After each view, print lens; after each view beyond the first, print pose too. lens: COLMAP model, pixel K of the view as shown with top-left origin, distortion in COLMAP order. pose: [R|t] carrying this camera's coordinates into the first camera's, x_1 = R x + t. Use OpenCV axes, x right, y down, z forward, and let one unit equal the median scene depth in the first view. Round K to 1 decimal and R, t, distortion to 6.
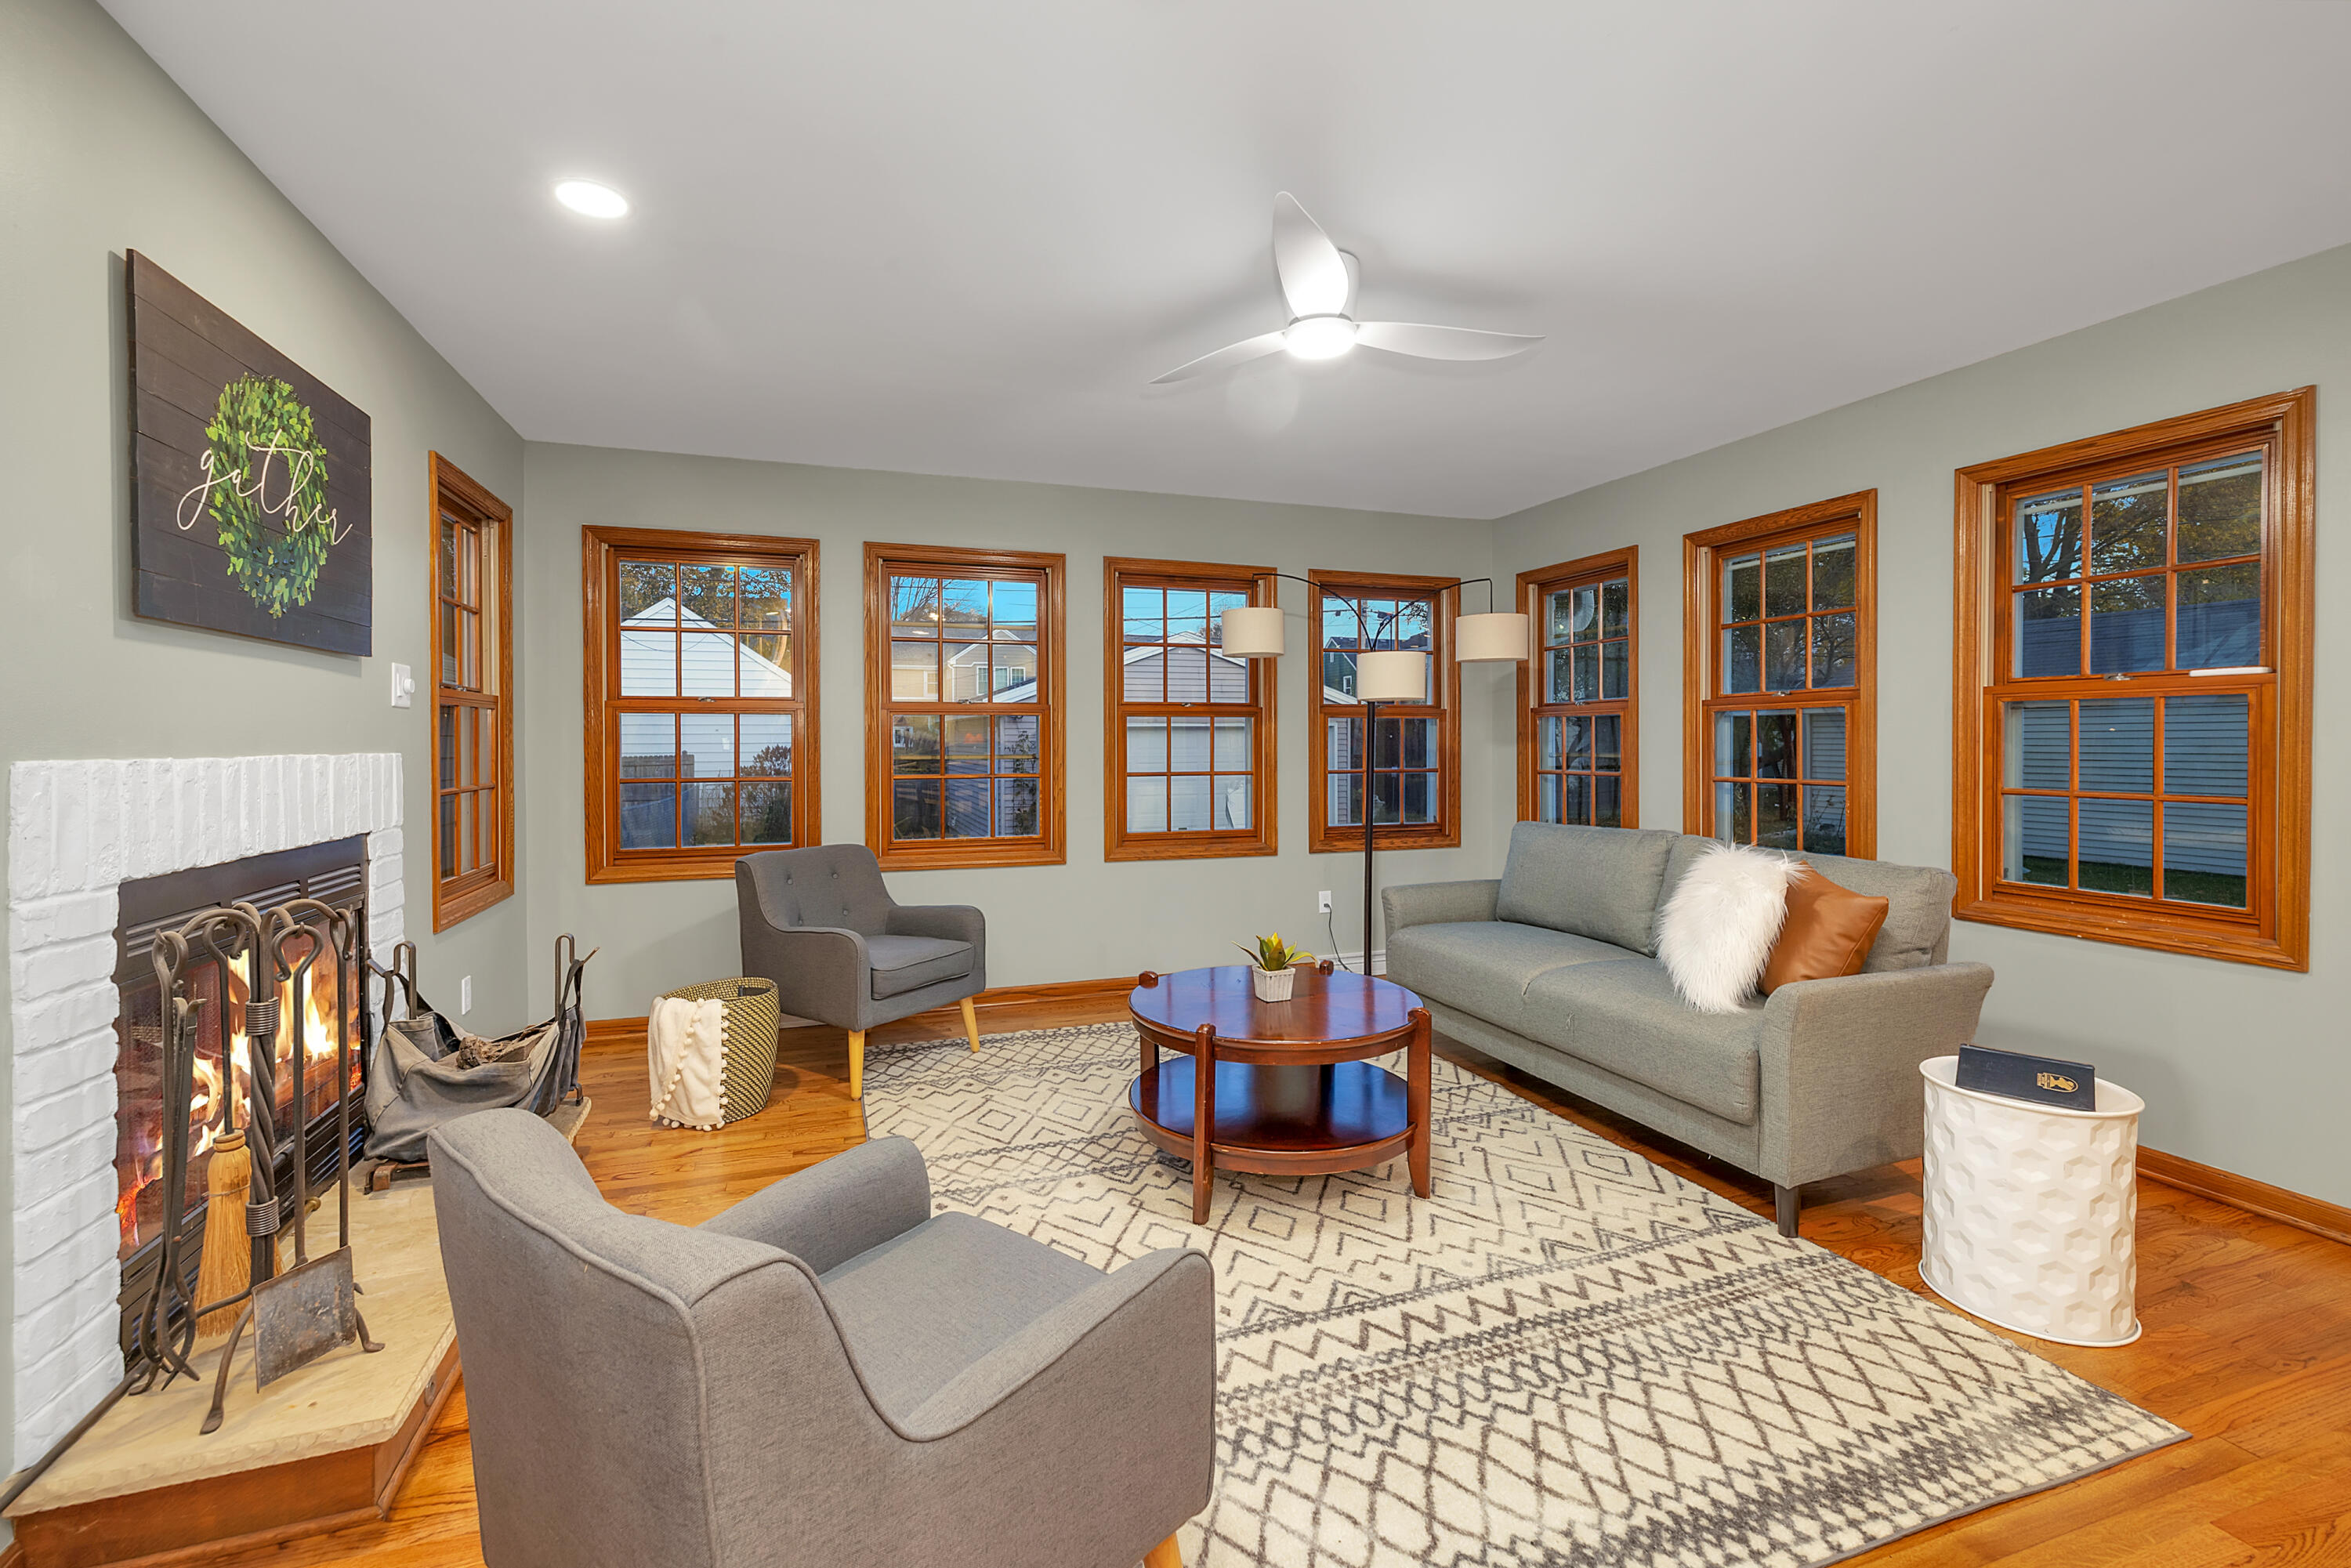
lens RADIAL K [[1009.4, 0, 1144.4], [0, 1009.4, 745.7], [0, 0, 1]] dist [0.006865, 0.000524]
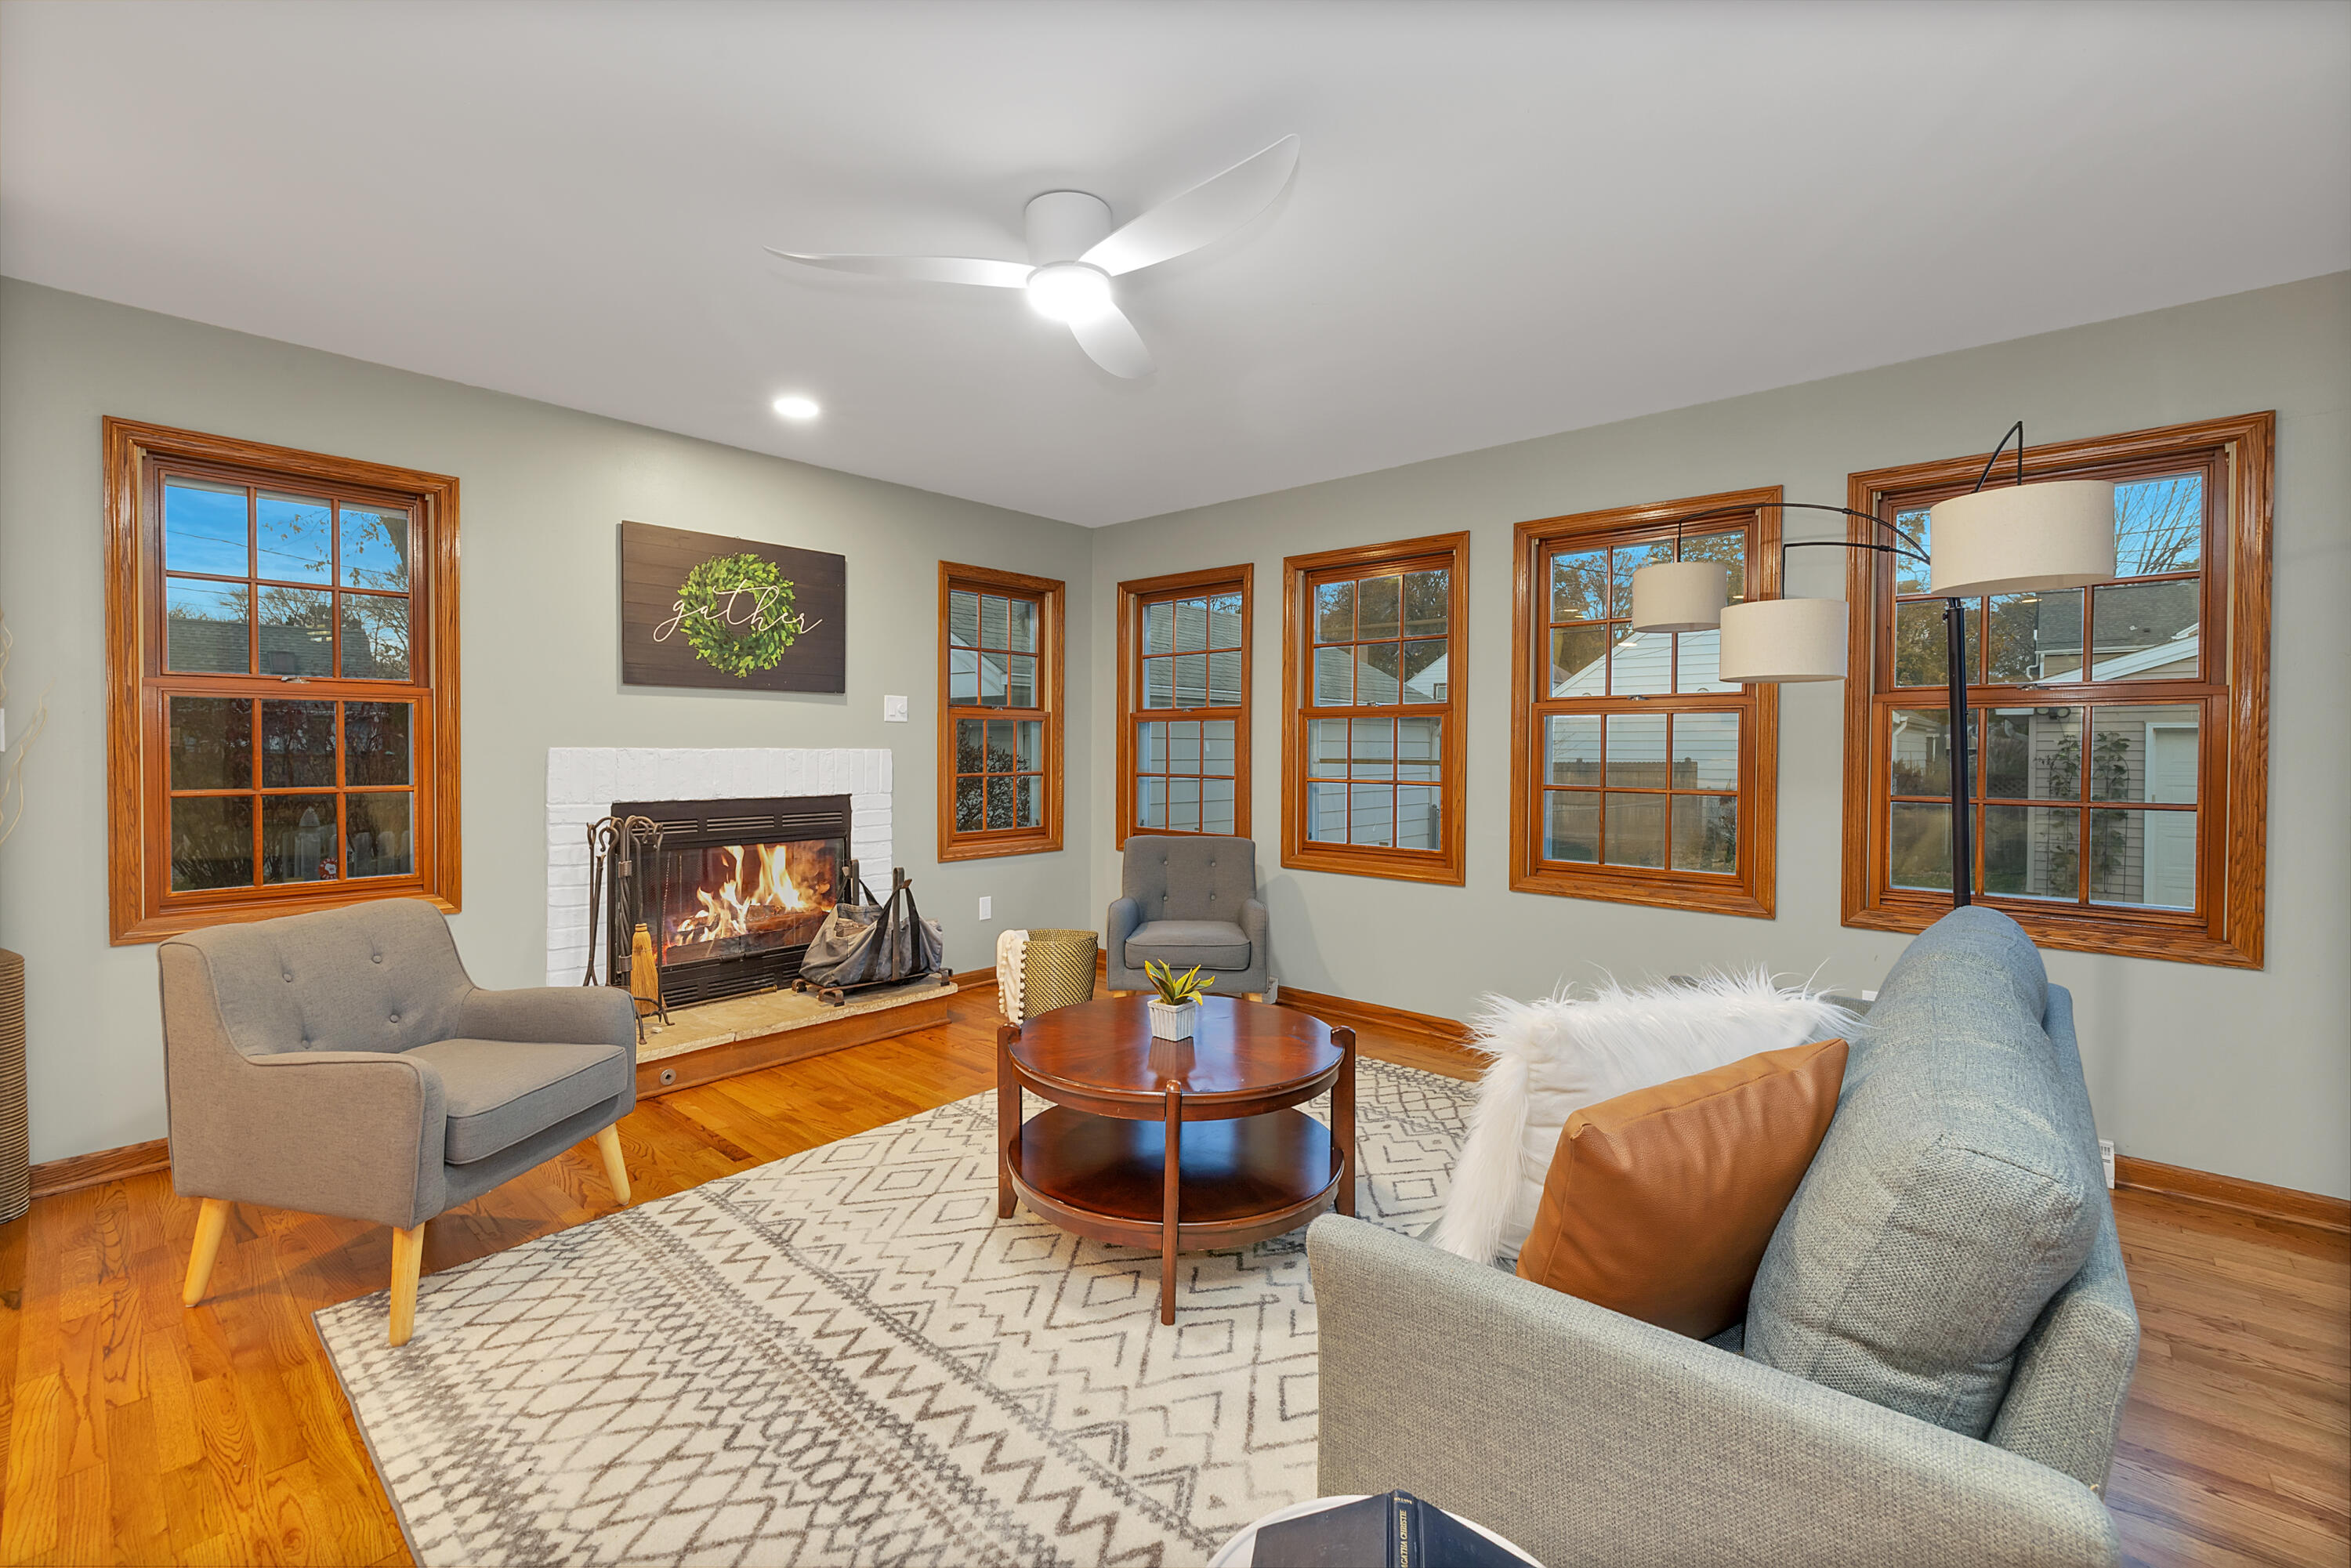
lens RADIAL K [[987.9, 0, 1149.4], [0, 987.9, 760.8], [0, 0, 1]] dist [0.002576, 0.000488]
pose [[0.478744, 0.016844, -0.877793, 1.132217], [-0.010192, 0.999855, 0.013628, 0.000182], [0.877895, 0.002423, 0.478846, 0.746954]]
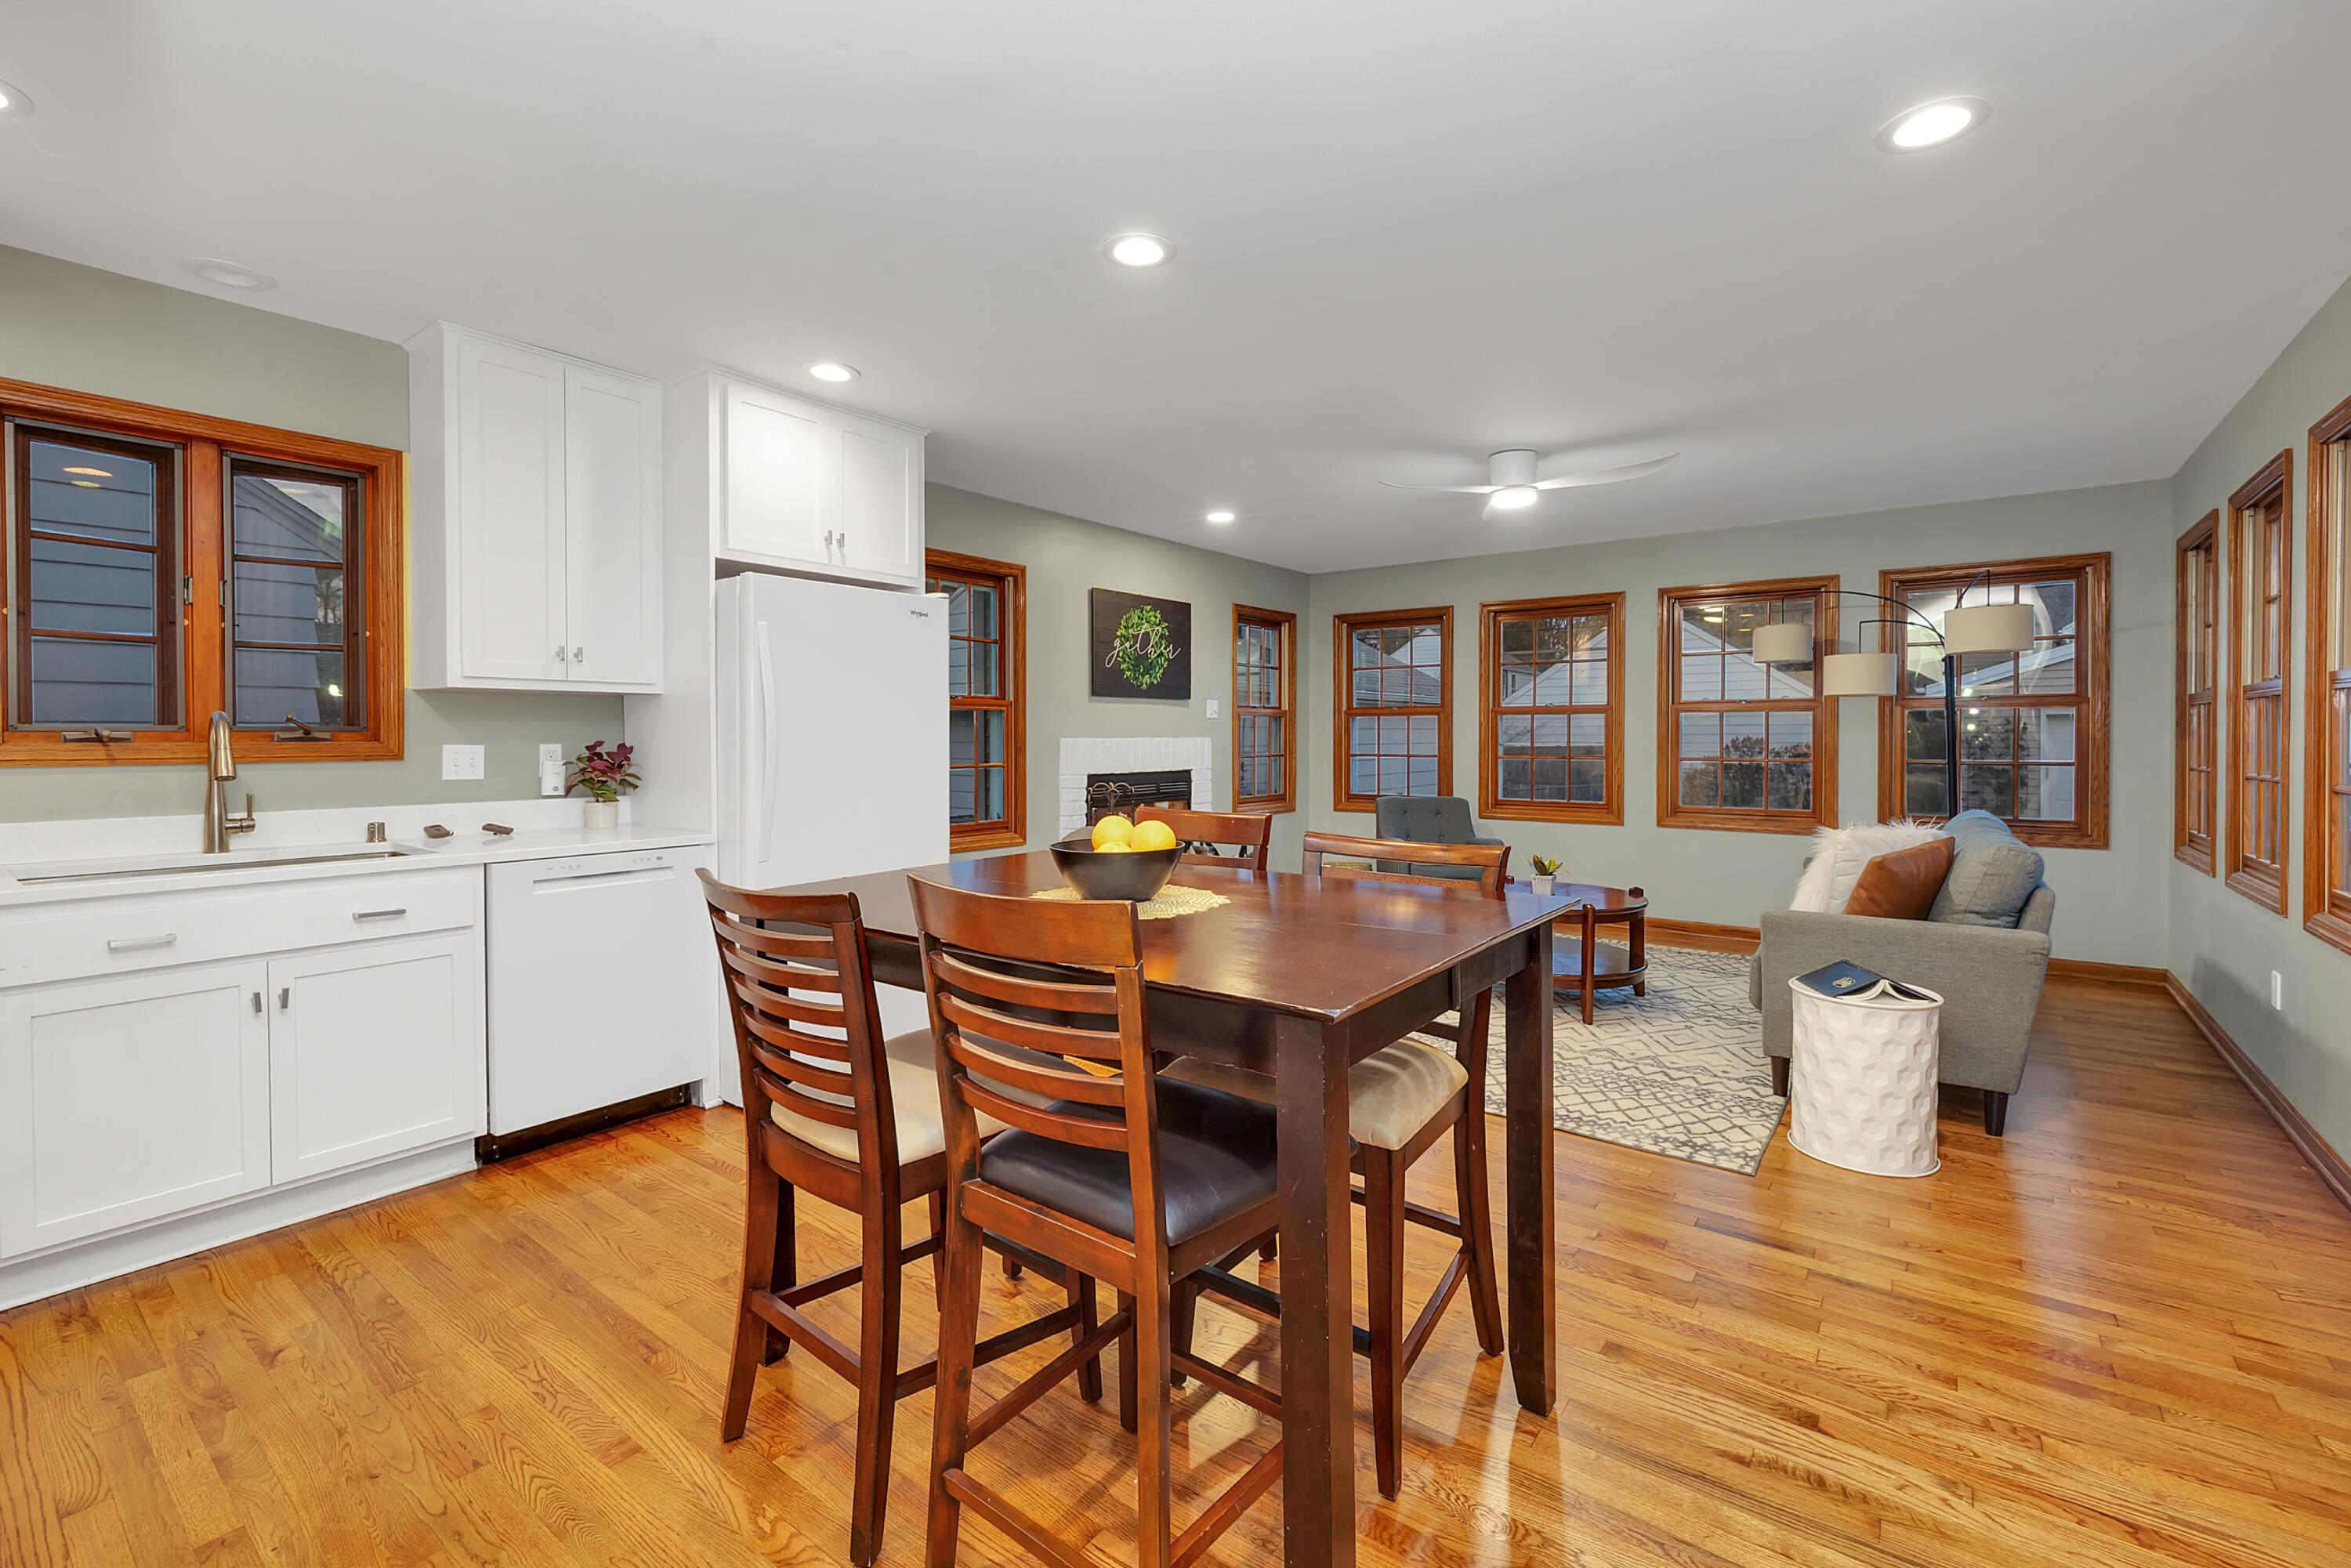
lens RADIAL K [[1009.4, 0, 1144.4], [0, 1009.4, 745.7], [0, 0, 1]] dist [0.006865, 0.000524]
pose [[0.536506, 0.009812, -0.843839, 1.476827], [-0.002788, 0.999948, 0.009854, 0.003708], [0.843892, -0.002935, 0.536505, -0.500396]]
